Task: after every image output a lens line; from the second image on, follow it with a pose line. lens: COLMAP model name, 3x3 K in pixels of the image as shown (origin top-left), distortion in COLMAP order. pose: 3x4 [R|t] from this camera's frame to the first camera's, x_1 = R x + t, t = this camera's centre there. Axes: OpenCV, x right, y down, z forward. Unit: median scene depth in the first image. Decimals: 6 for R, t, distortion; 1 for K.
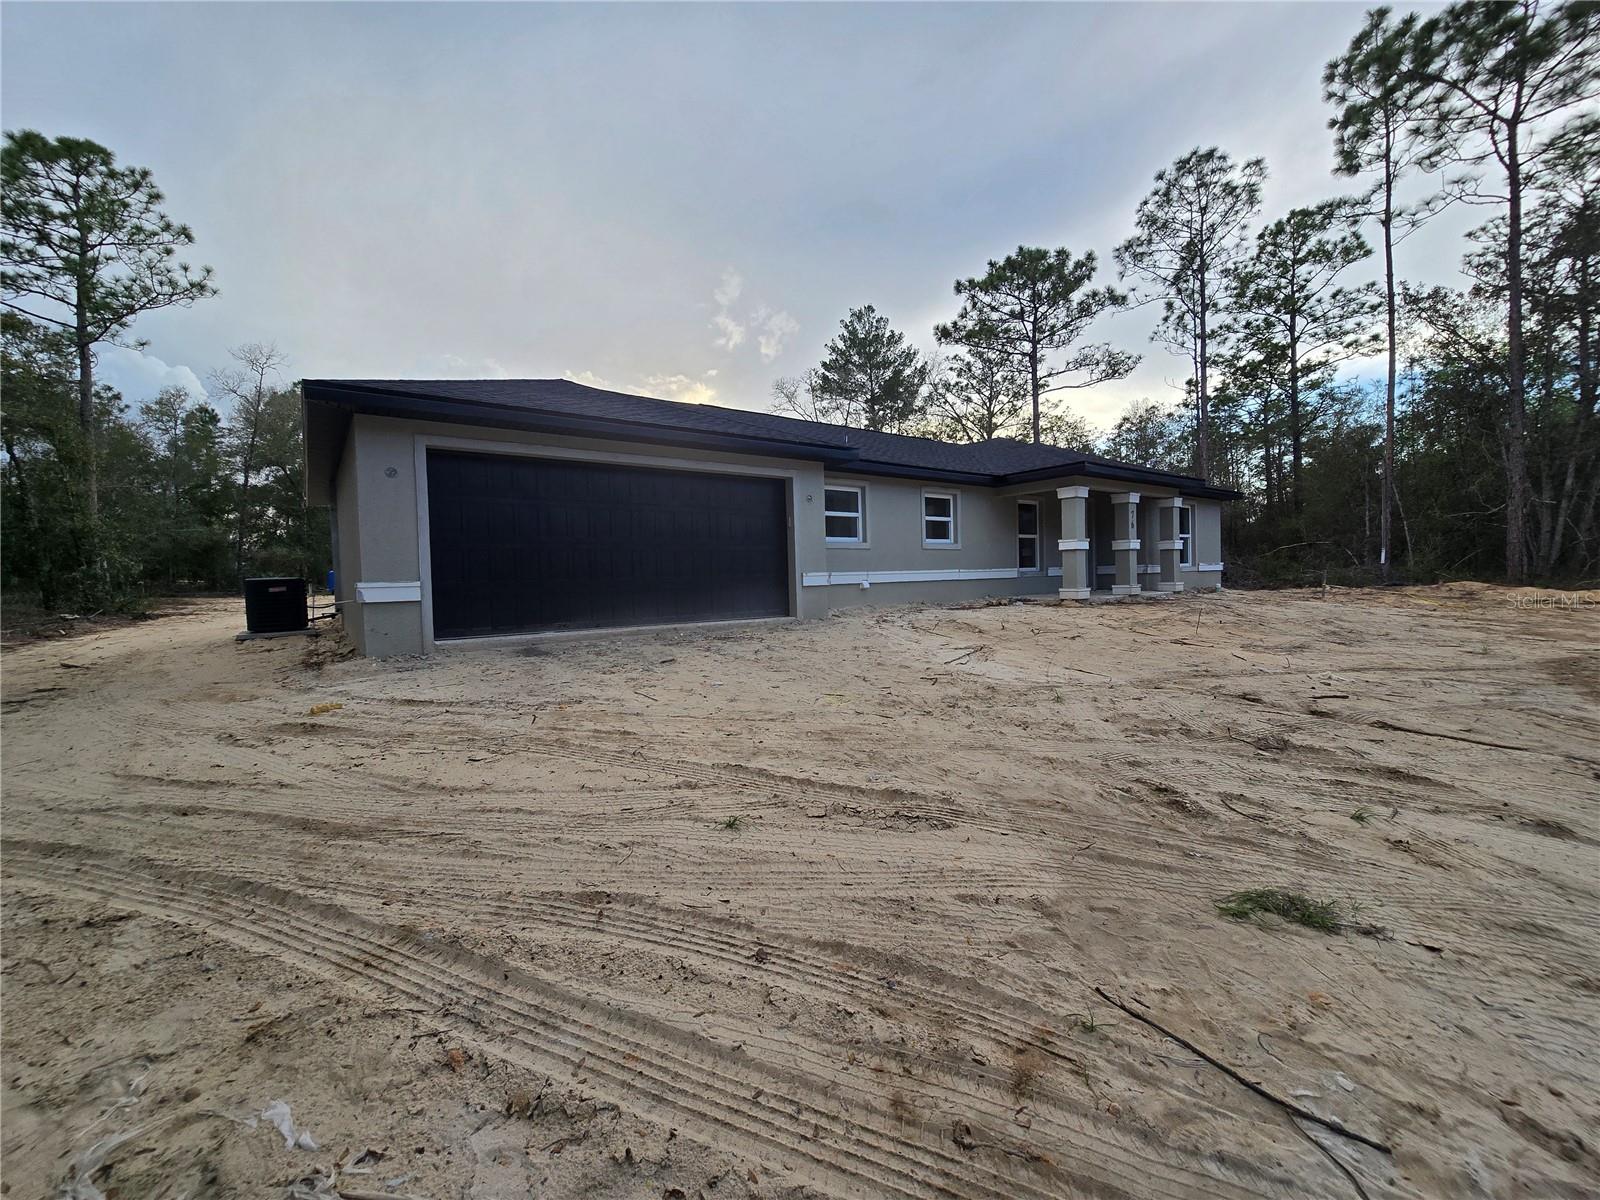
lens RADIAL K [[655.2, 0, 800.0], [0, 655.2, 600.0], [0, 0, 1]] dist [-0.000678, -0.000448]
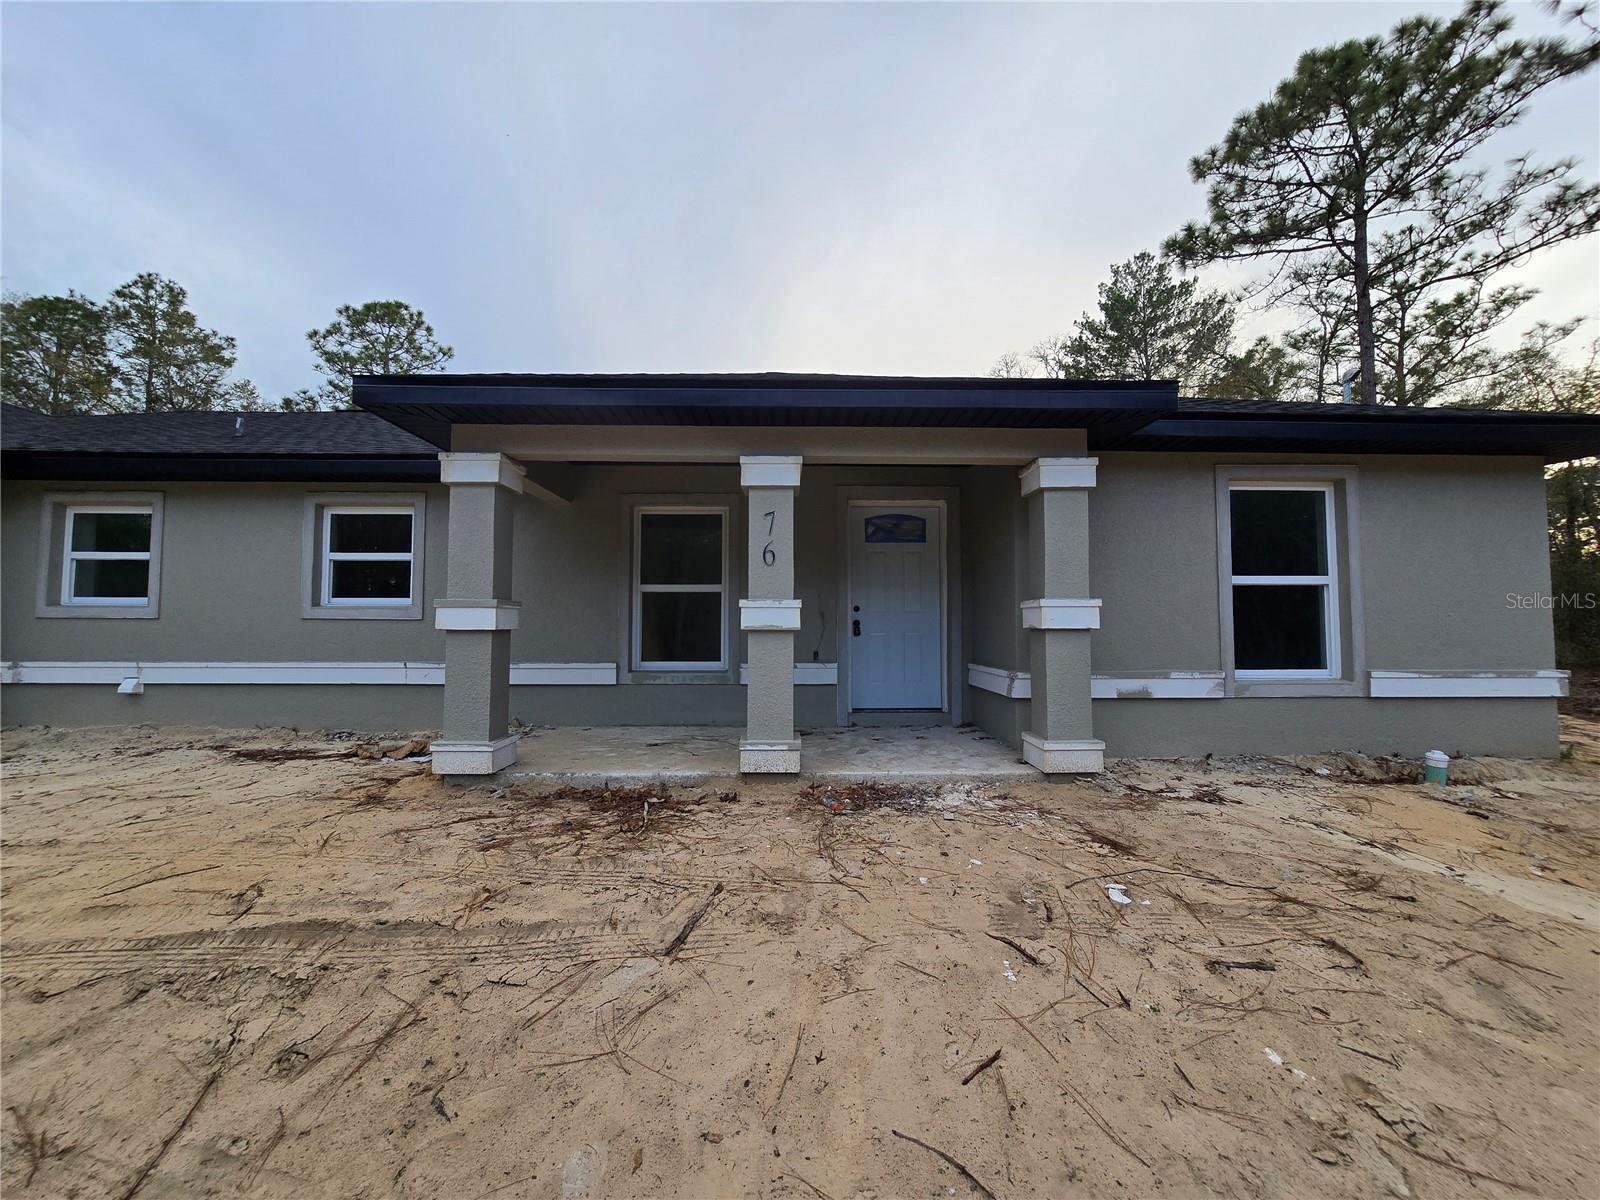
lens RADIAL K [[655.2, 0, 800.0], [0, 655.2, 600.0], [0, 0, 1]] dist [-0.000678, -0.000448]
pose [[0.807421, 0.006346, -0.589942, 0.648384], [-0.044224, 0.997780, -0.049795, -0.069351], [0.588316, 0.066295, 0.805909, 0.678016]]
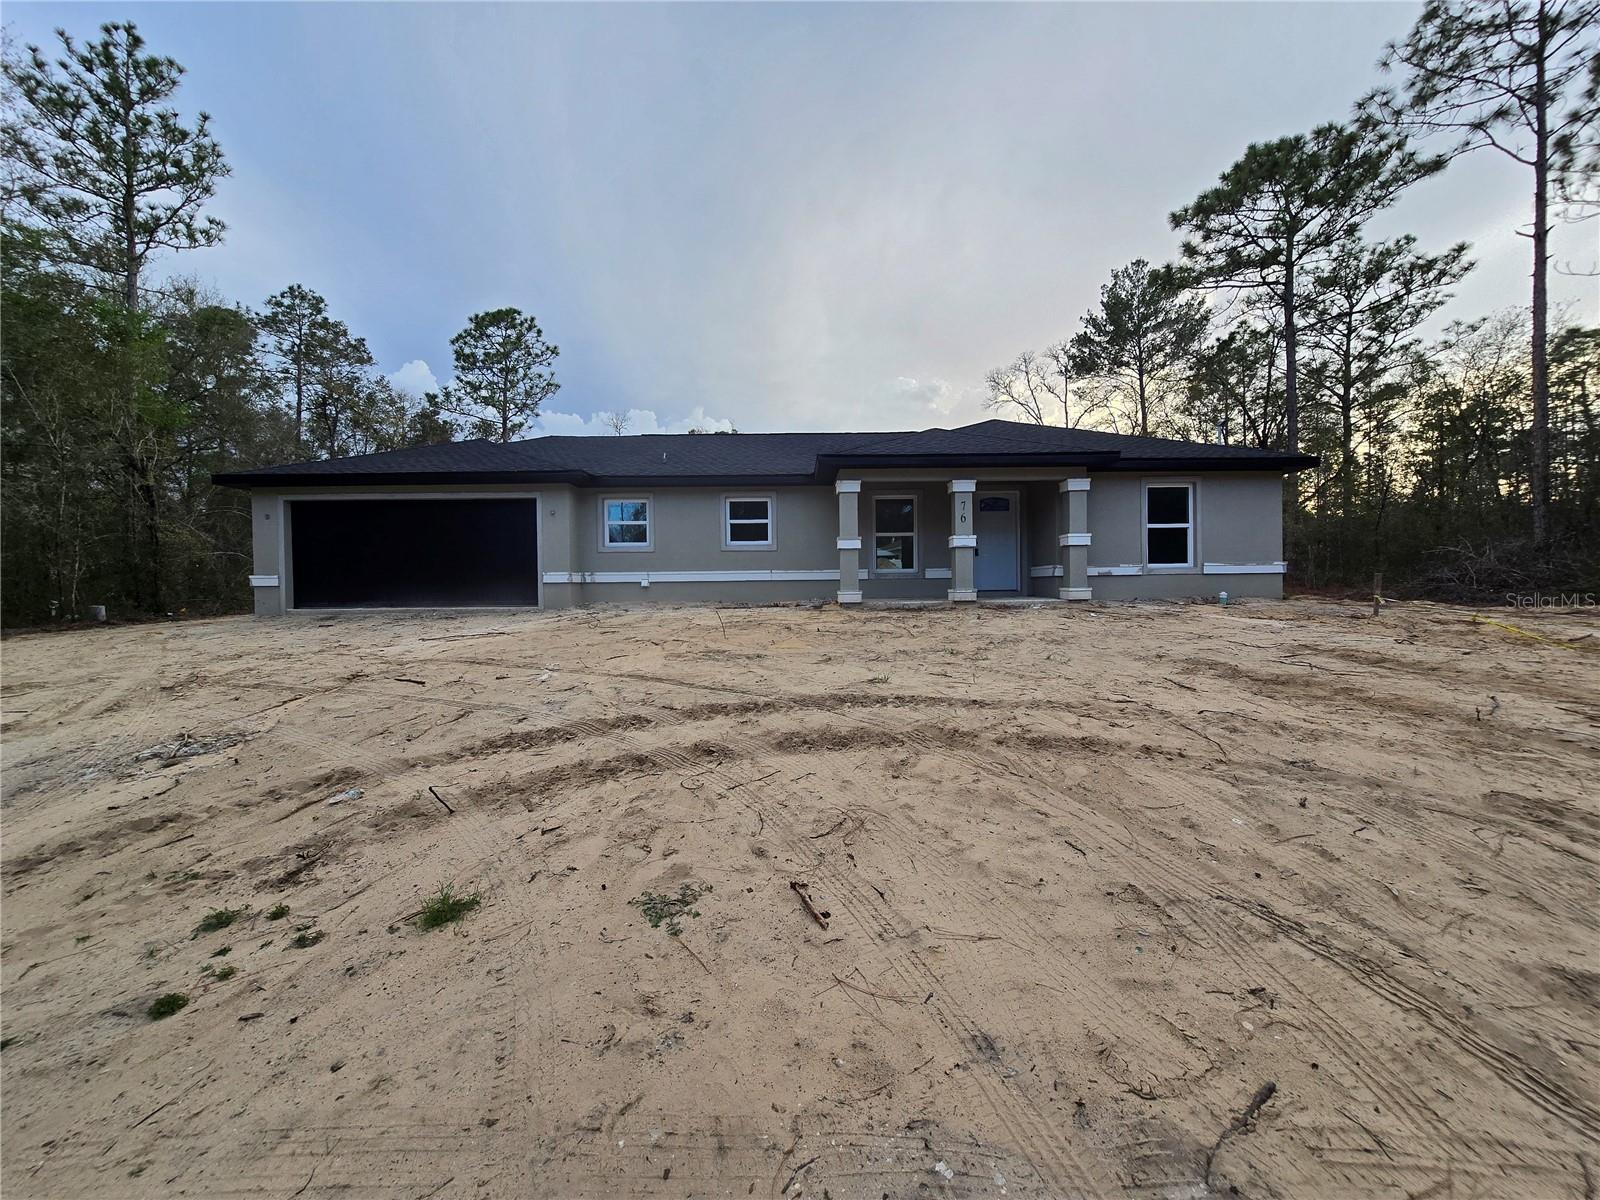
lens RADIAL K [[655.2, 0, 800.0], [0, 655.2, 600.0], [0, 0, 1]] dist [-0.000678, -0.000448]
pose [[0.806179, 0.029056, -0.590958, 0.764017], [-0.029997, 0.999516, 0.008222, -0.008549], [0.590911, 0.011098, 0.806660, 0.177731]]
